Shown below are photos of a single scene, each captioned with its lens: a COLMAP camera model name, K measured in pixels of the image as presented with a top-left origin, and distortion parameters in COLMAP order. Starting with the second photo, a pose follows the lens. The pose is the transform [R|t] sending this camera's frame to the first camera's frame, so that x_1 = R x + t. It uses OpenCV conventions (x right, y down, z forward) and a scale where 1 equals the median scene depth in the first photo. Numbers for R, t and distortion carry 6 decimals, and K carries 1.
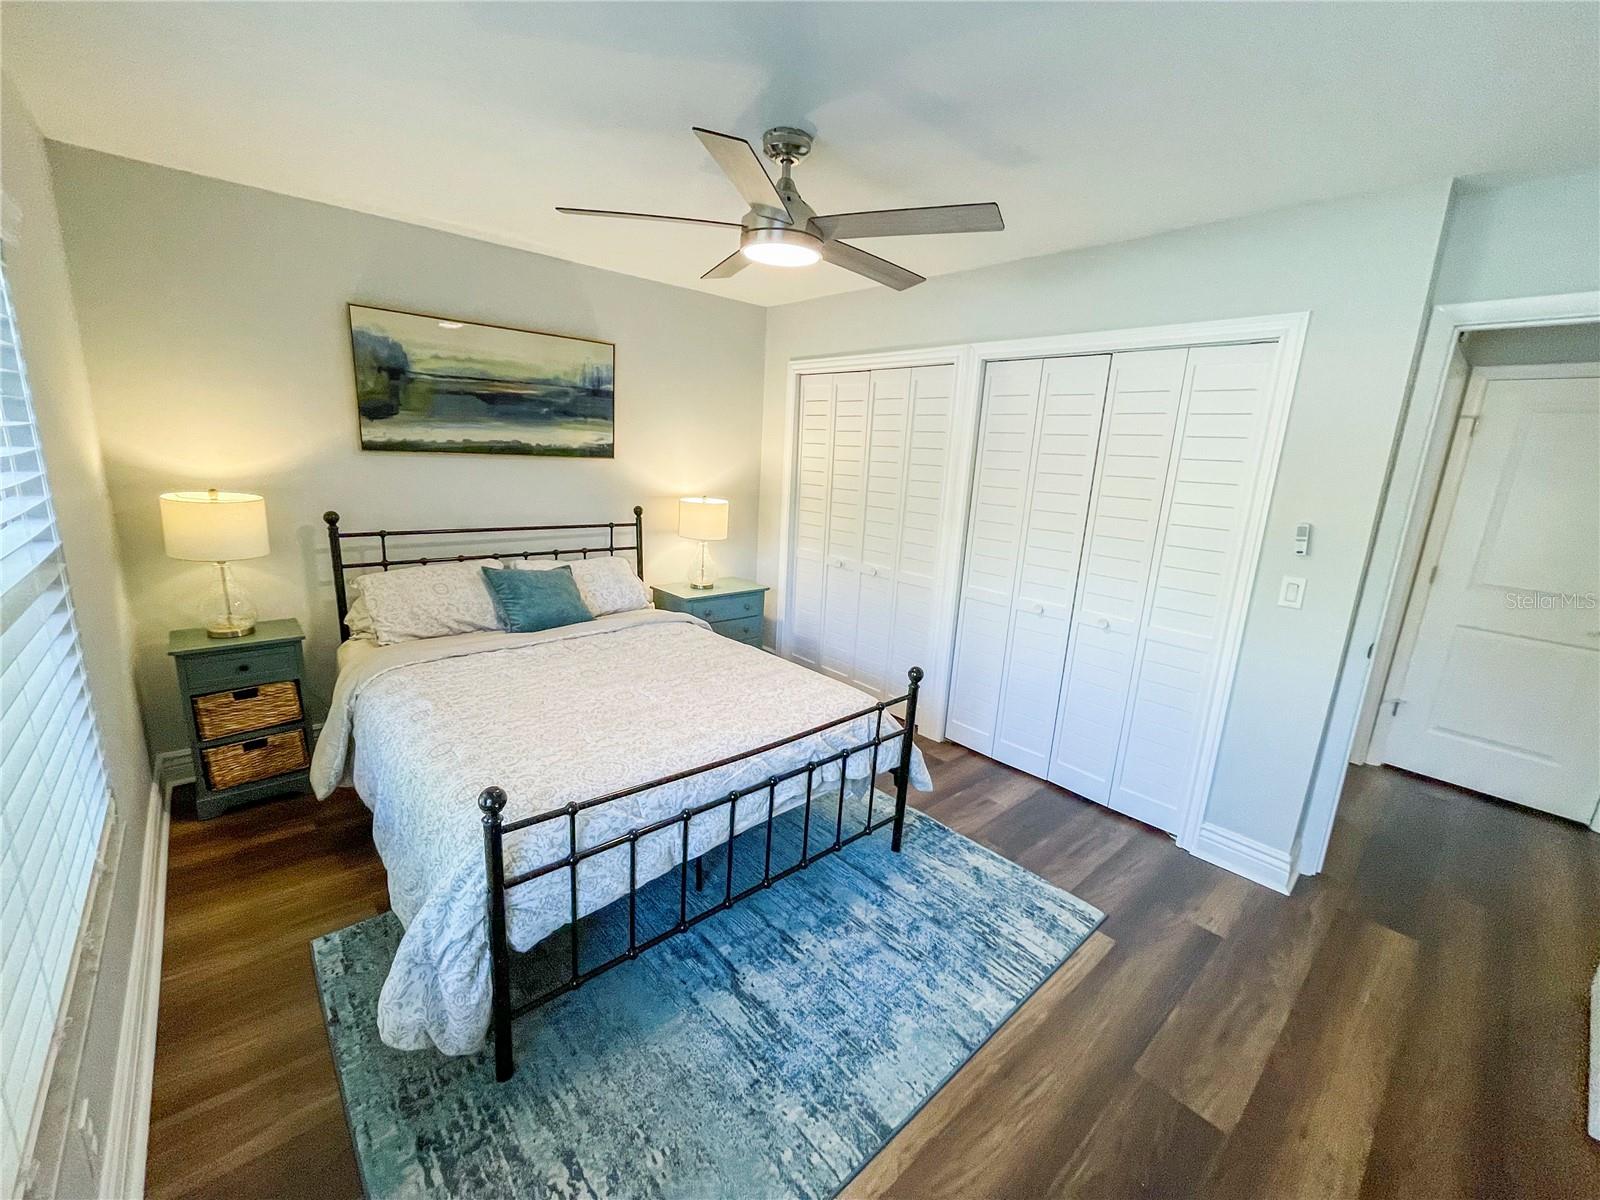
lens RADIAL K [[646.9, 0, 800.0], [0, 646.9, 600.0], [0, 0, 1]] dist [-0.004942, 0.000104]
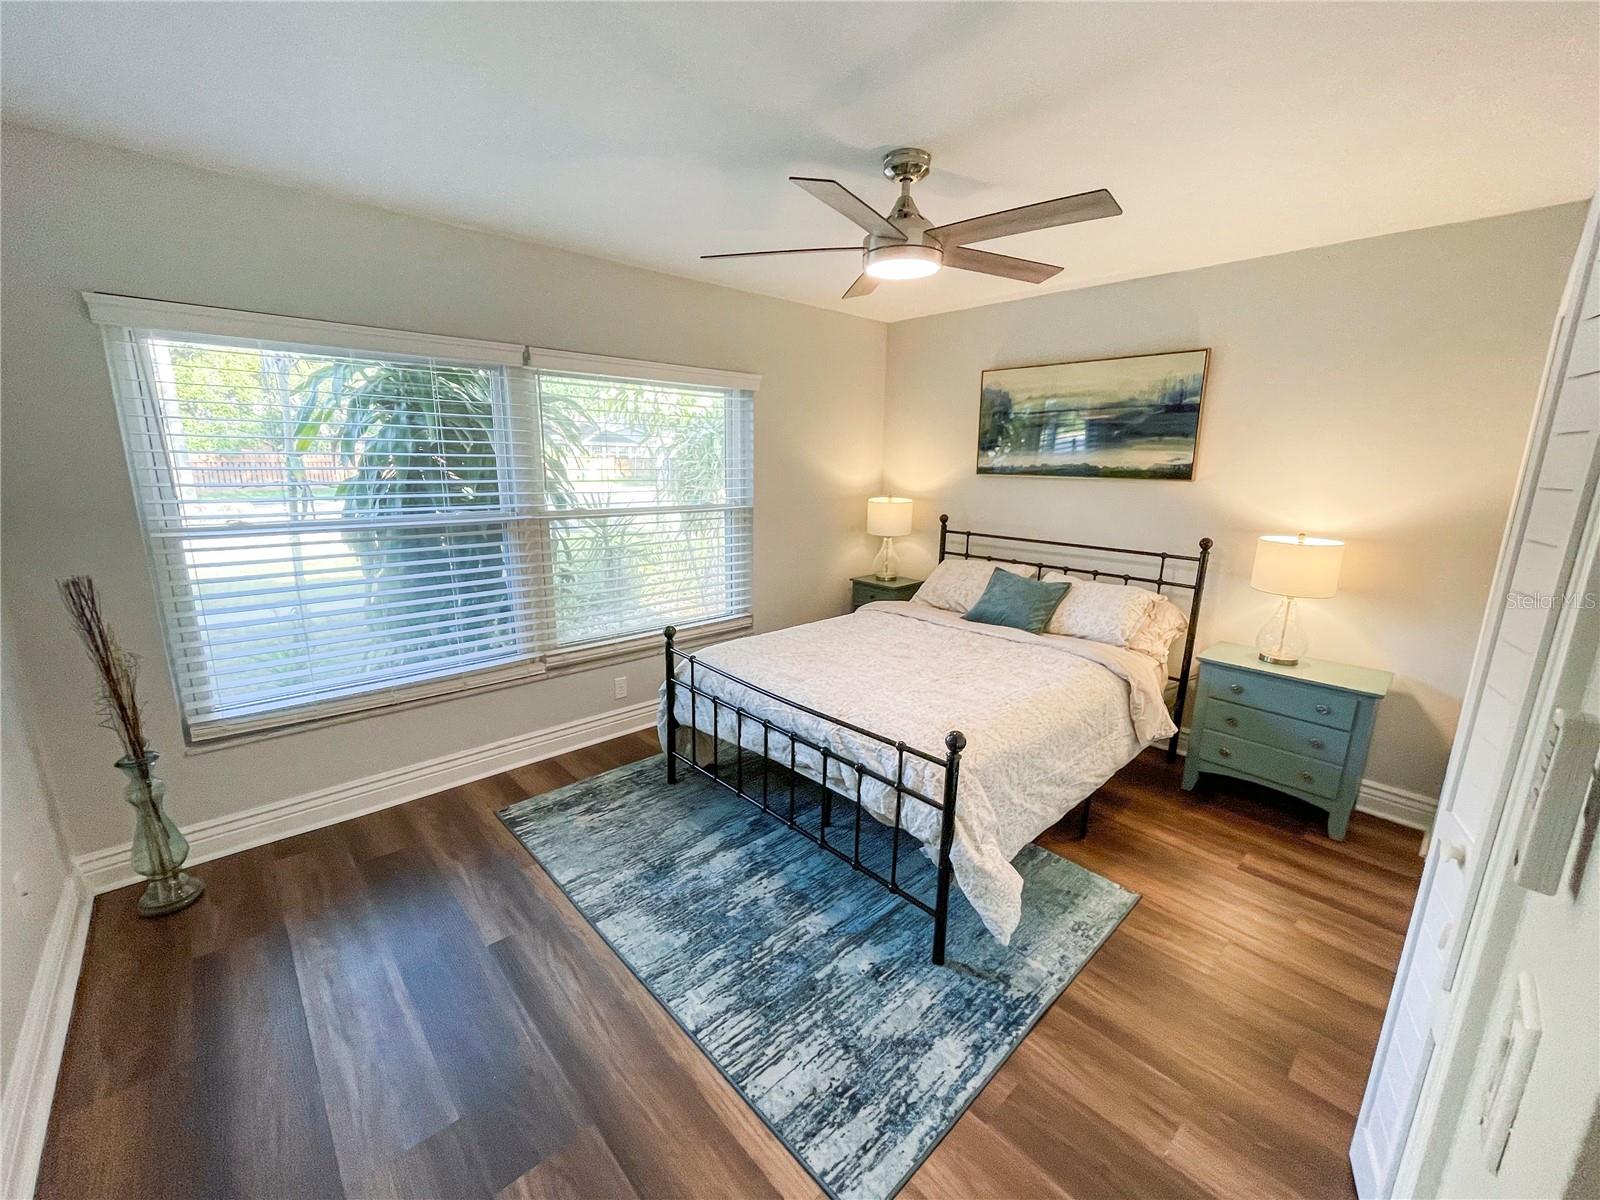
lens RADIAL K [[646.9, 0, 800.0], [0, 646.9, 600.0], [0, 0, 1]] dist [-0.004942, 0.000104]
pose [[0.023584, 0.166638, -0.985736, 0.844534], [-0.239672, 0.958198, 0.156249, -0.111330], [0.970567, 0.232569, 0.062536, 0.696015]]
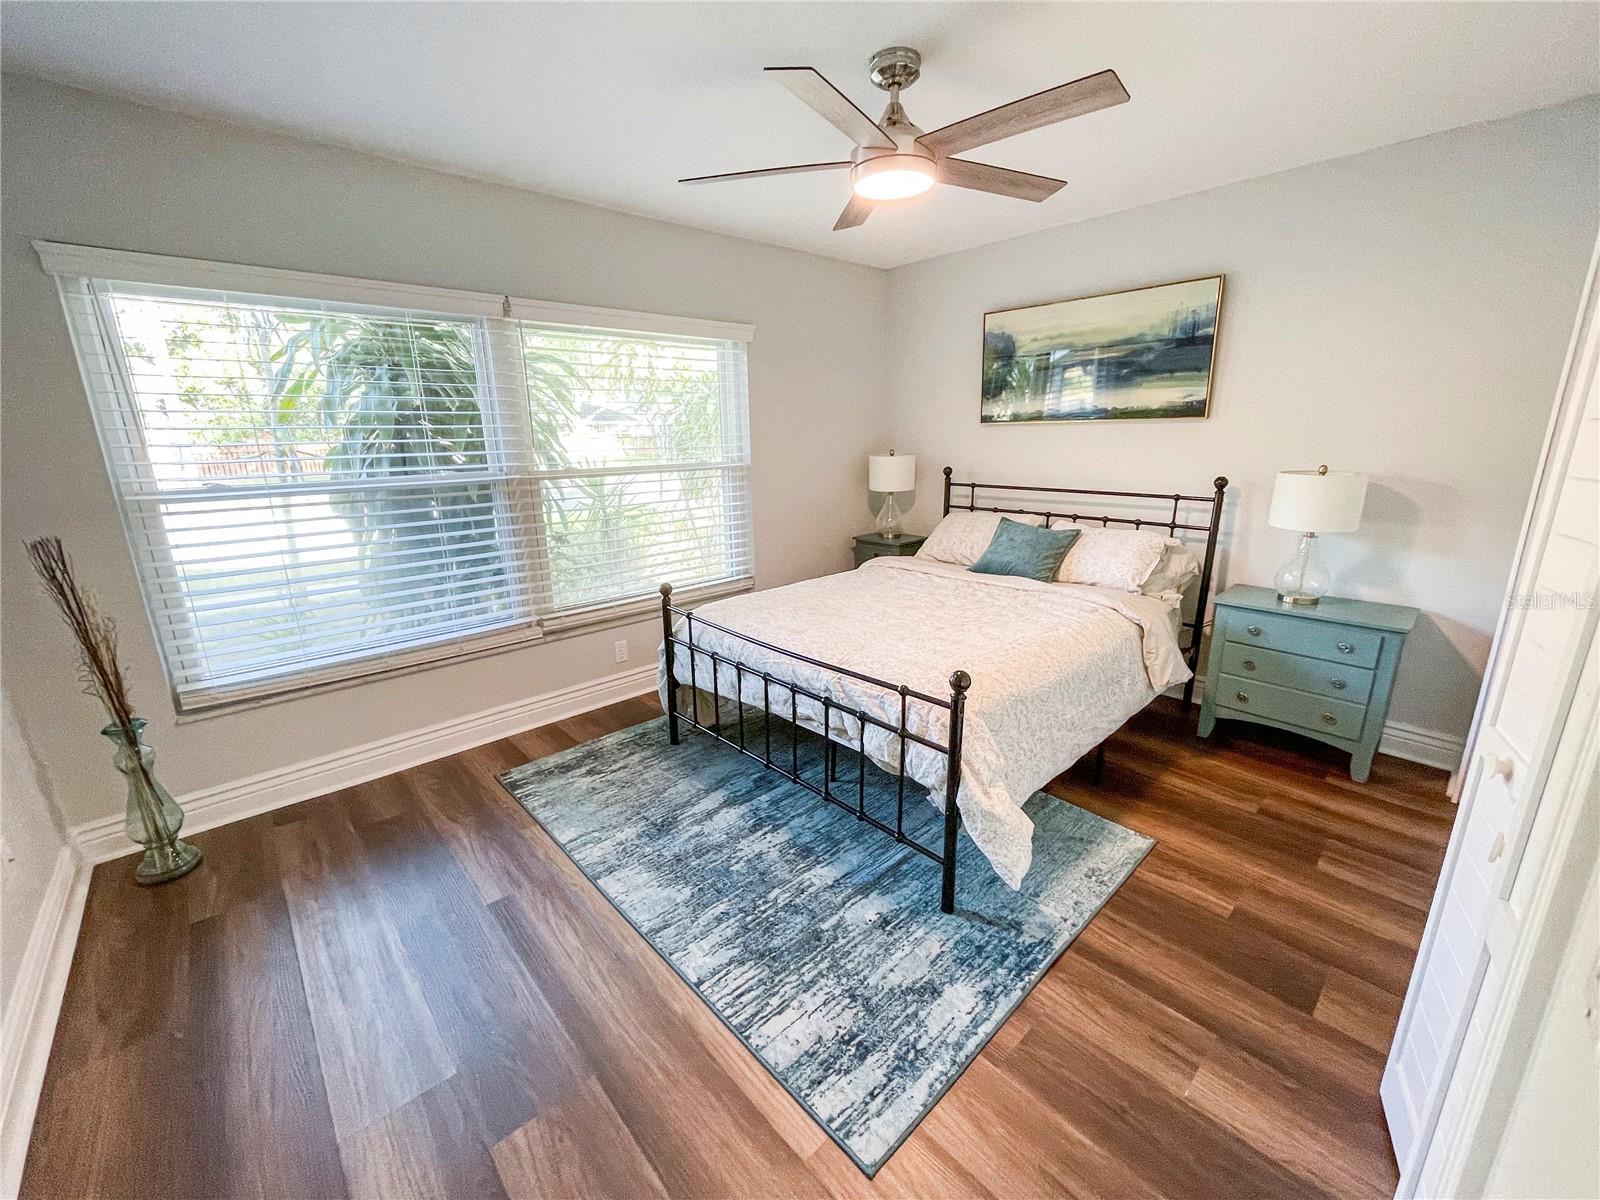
lens RADIAL K [[646.5, 0, 800.0], [0, 646.5, 600.0], [0, 0, 1]] dist [-0.004383, -0.000546]
pose [[0.015438, 0.202661, -0.979127, 0.817648], [-0.209055, 0.958256, 0.195045, -0.071092], [0.977782, 0.201680, 0.057161, 0.722612]]
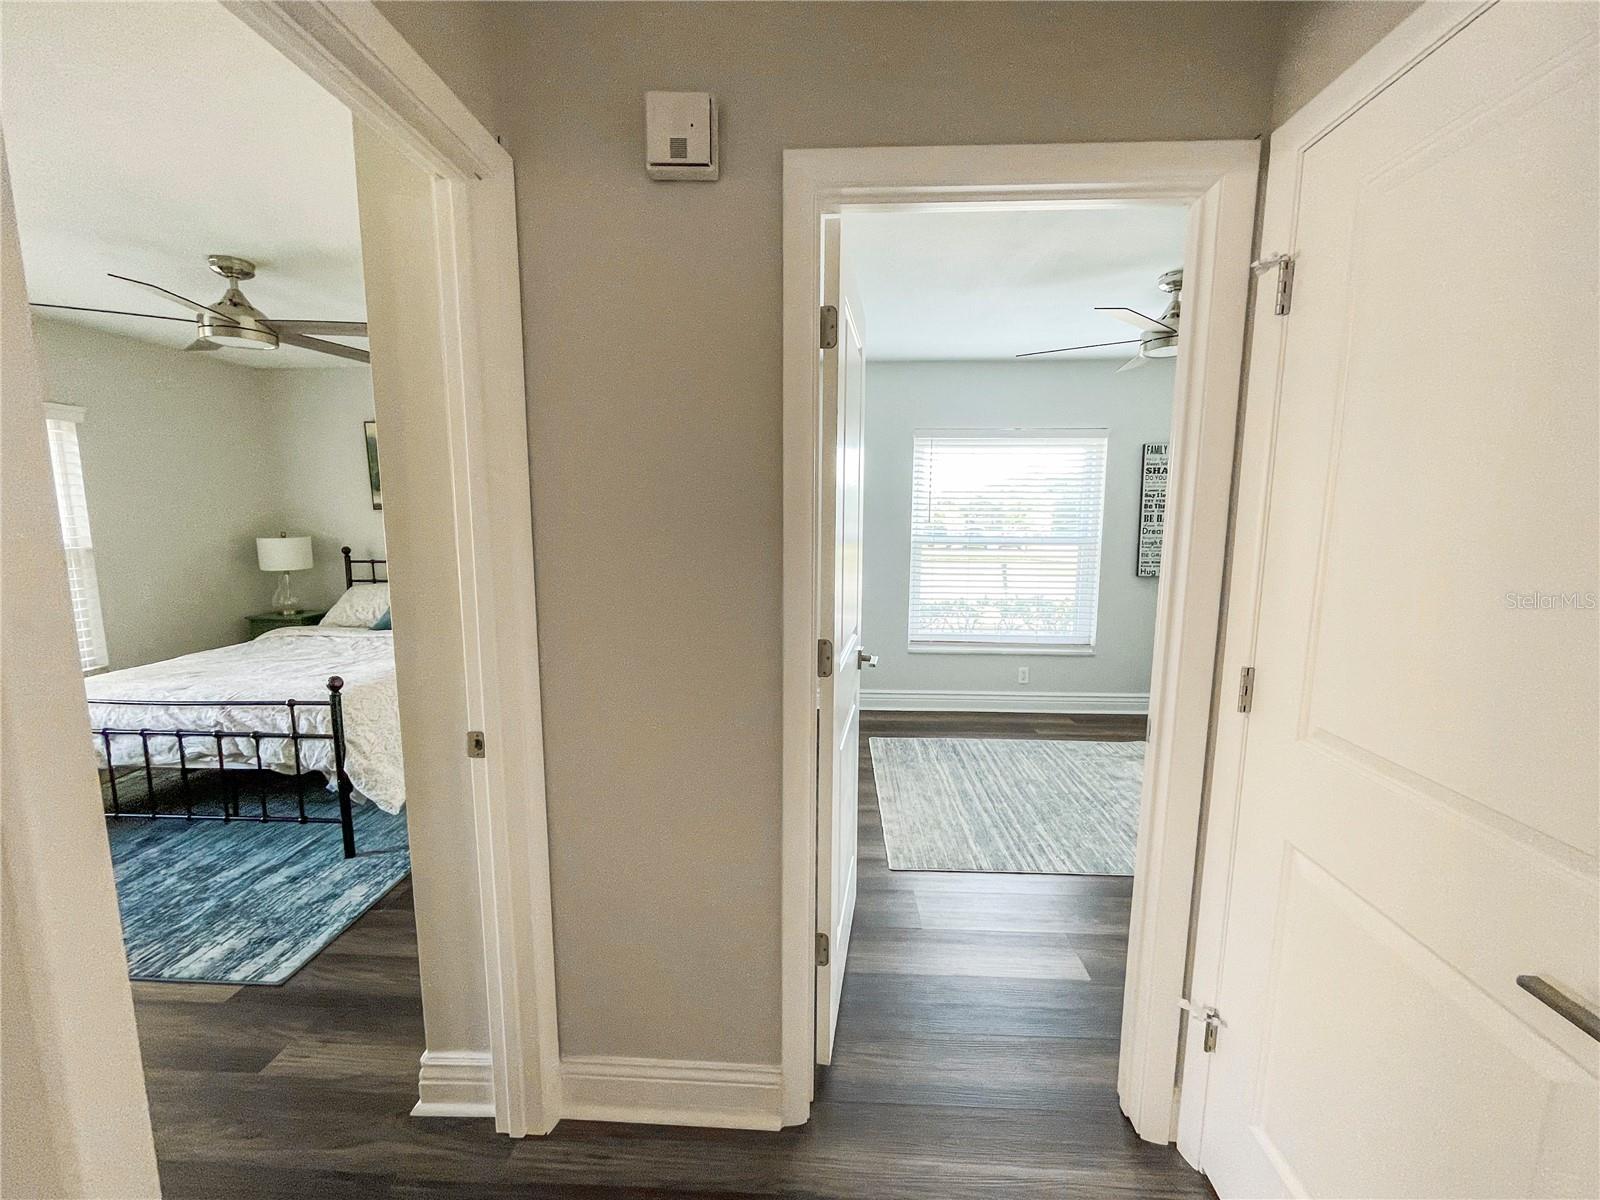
lens RADIAL K [[646.9, 0, 800.0], [0, 646.9, 600.0], [0, 0, 1]] dist [-0.004942, 0.000104]
pose [[0.715129, 0.044036, -0.697604, 1.374638], [-0.125040, 0.989975, -0.065690, -0.043491], [0.687717, 0.134205, 0.713466, 0.709669]]
